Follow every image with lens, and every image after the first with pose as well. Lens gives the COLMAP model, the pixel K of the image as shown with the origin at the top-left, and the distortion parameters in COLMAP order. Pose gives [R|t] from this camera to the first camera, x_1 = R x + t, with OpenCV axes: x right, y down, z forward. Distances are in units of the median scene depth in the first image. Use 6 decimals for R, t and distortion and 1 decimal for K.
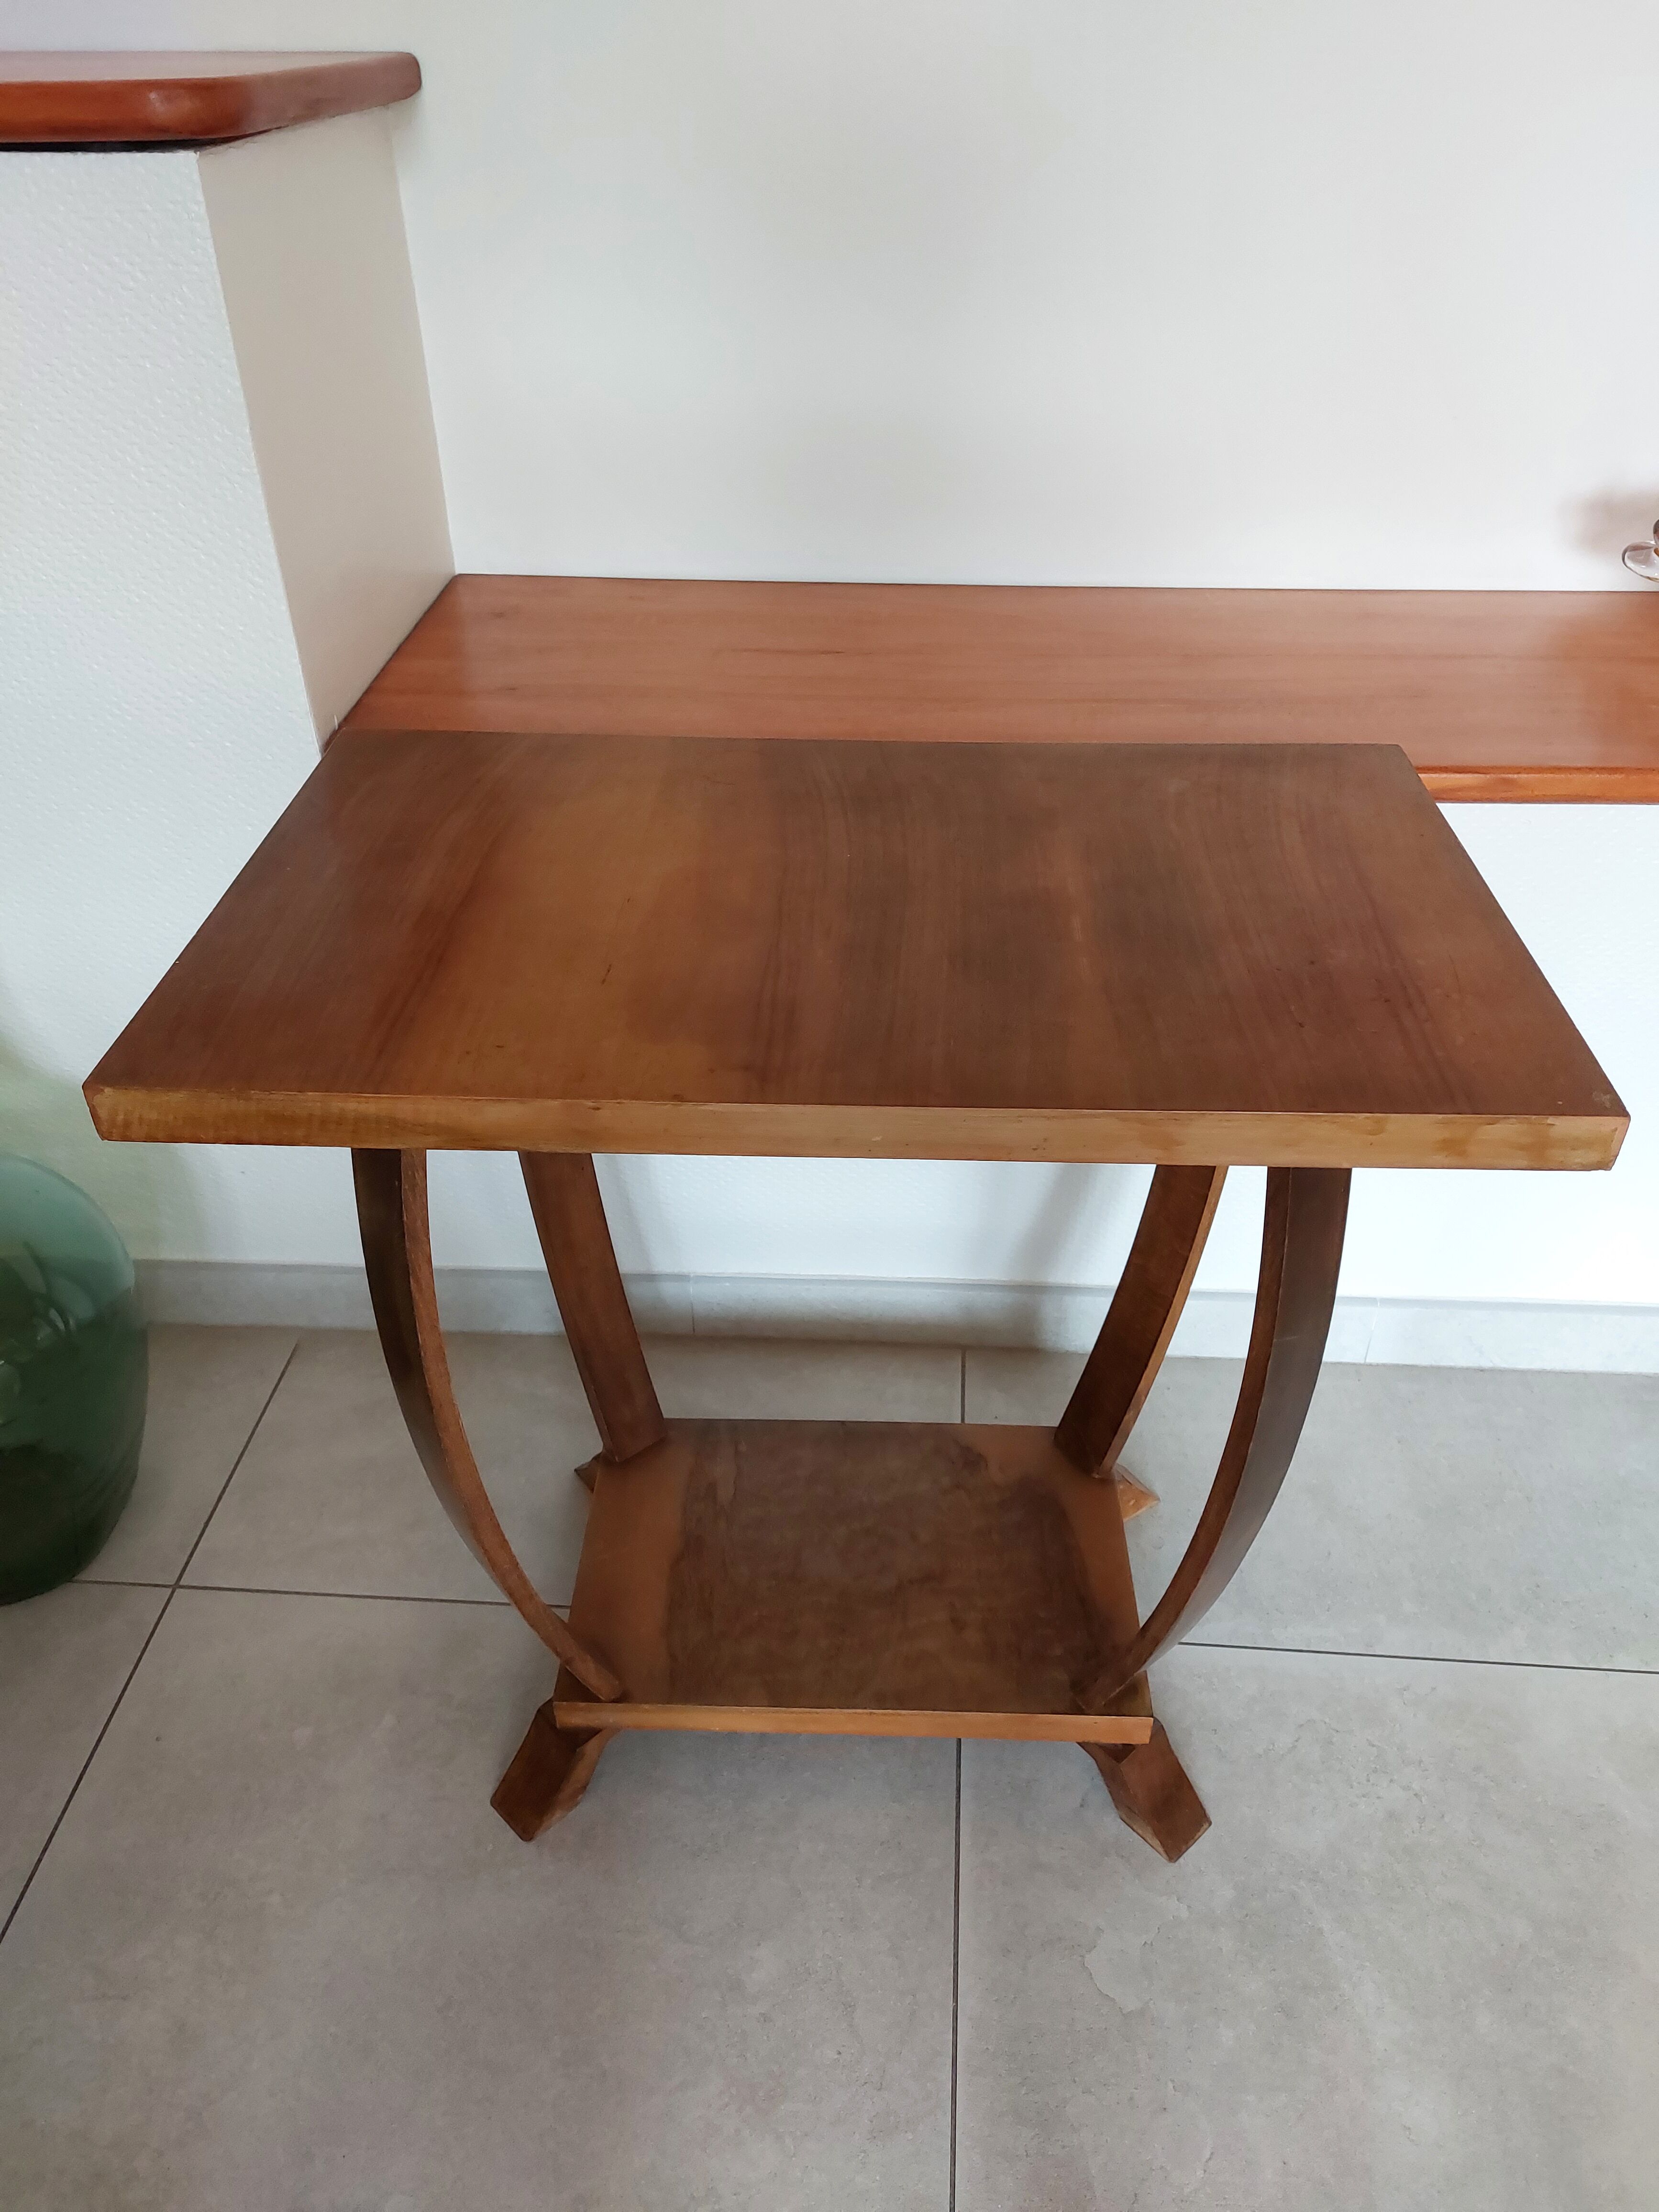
lens RADIAL K [[1596.2, 0, 833.6], [0, 1596.2, 1104.9], [0, 0, 1]] dist [0.042594, -0.036348]
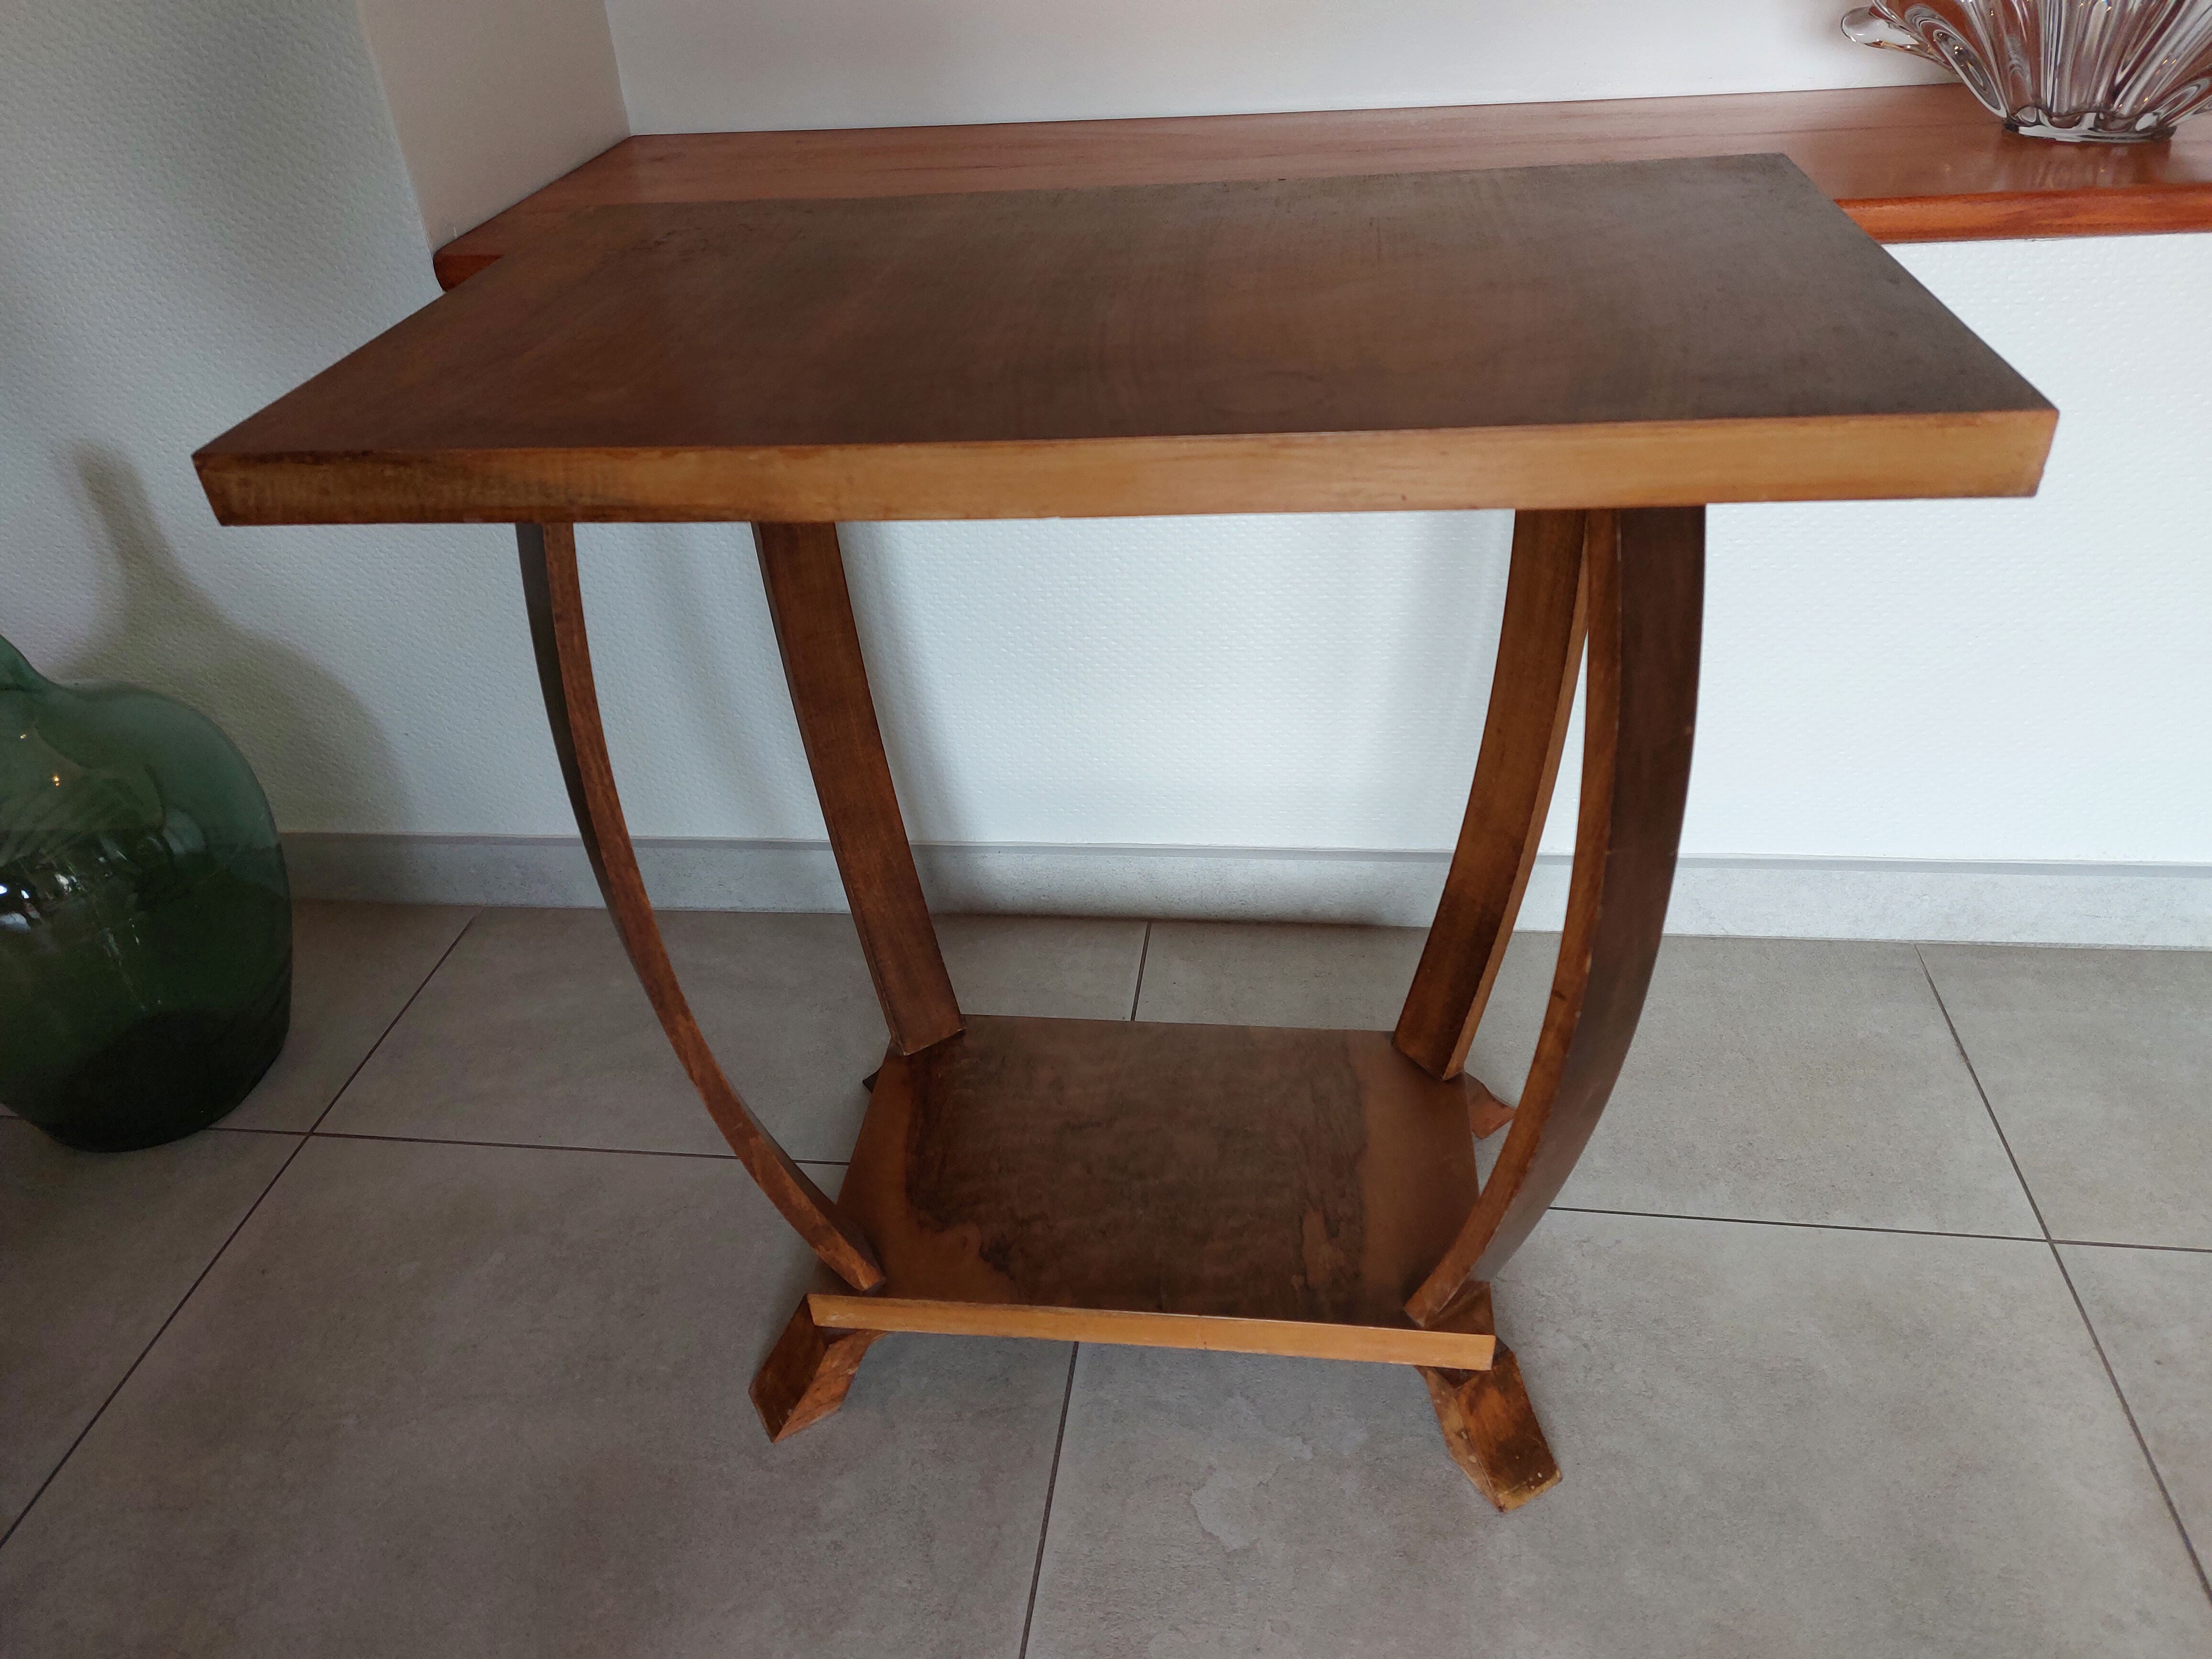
lens RADIAL K [[1596.2, 0, 1079.9], [0, 1596.2, 823.9], [0, 0, 1]] dist [0.042594, -0.036348]
pose [[0.996201, -0.008095, -0.086702, 0.162576], [0.005455, 0.999515, -0.030644, 0.165212], [0.086908, 0.030054, 0.995763, 0.075305]]
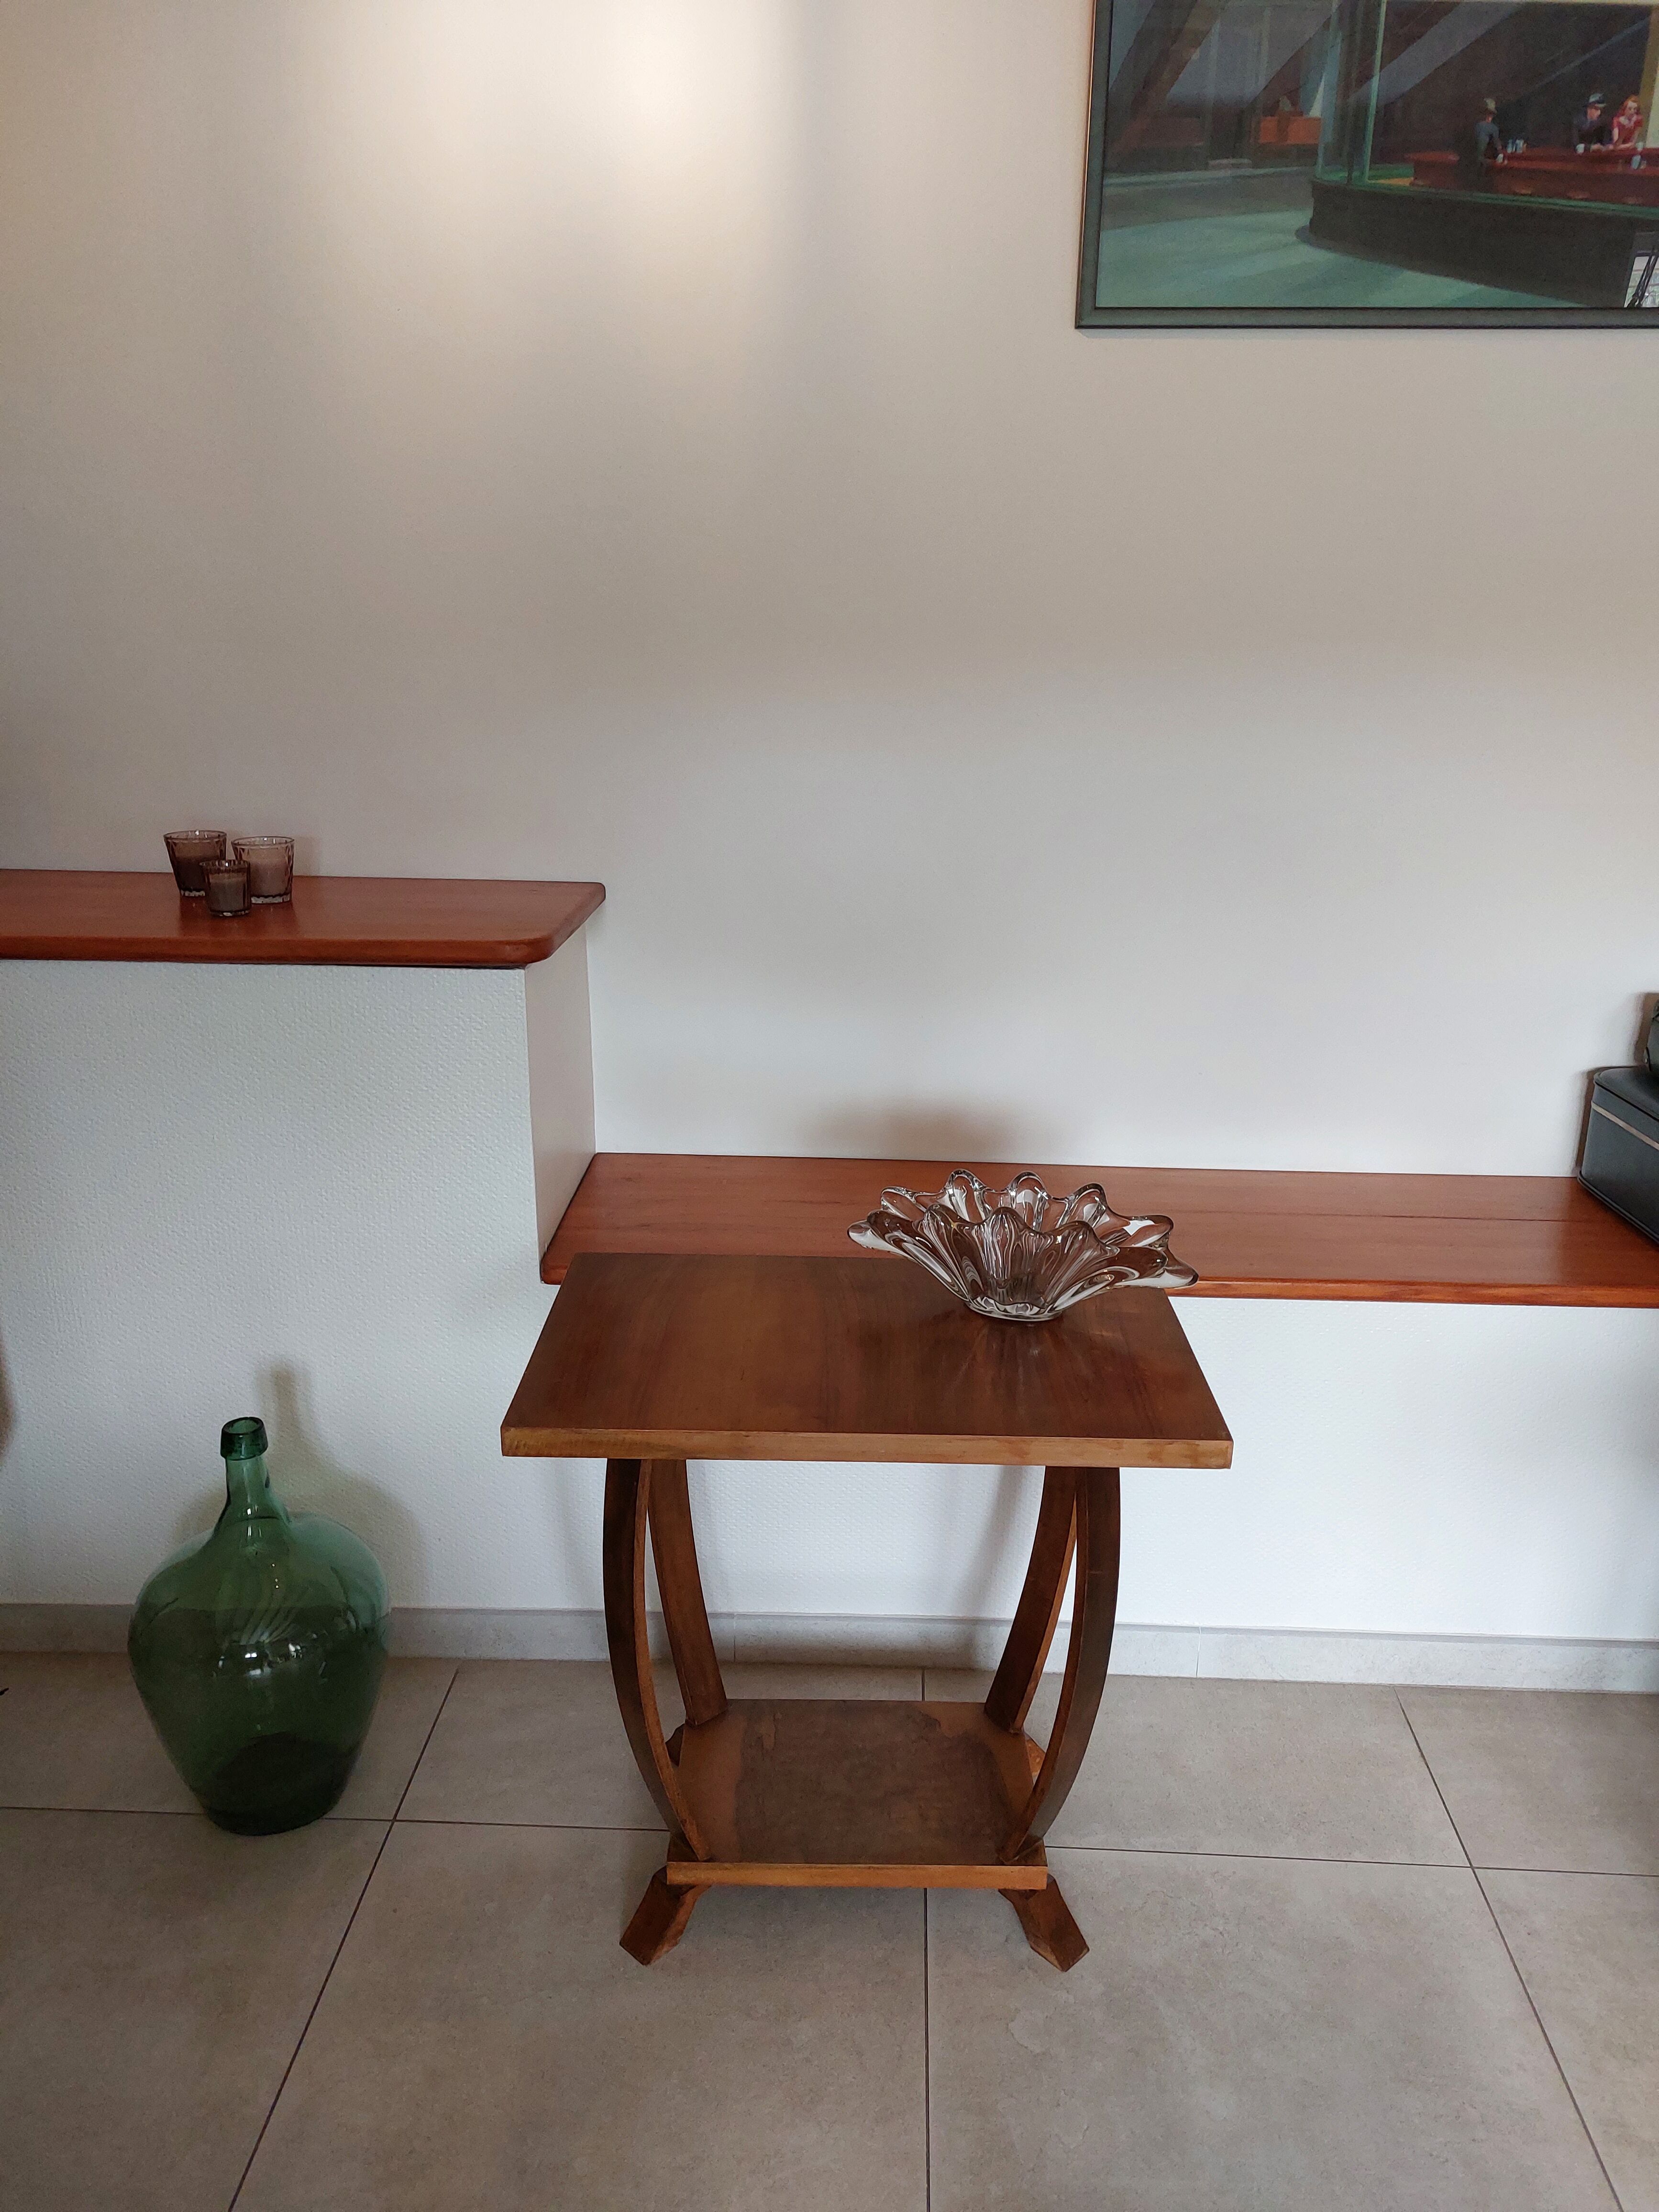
lens RADIAL K [[1596.2, 0, 832.4], [0, 1596.2, 1091.2], [0, 0, 1]] dist [0.042594, -0.036348]
pose [[0.999387, 0.009603, 0.033657, -0.071909], [0.001316, 0.950633, -0.310314, 0.140569], [-0.034975, 0.310168, 0.950038, -0.716410]]
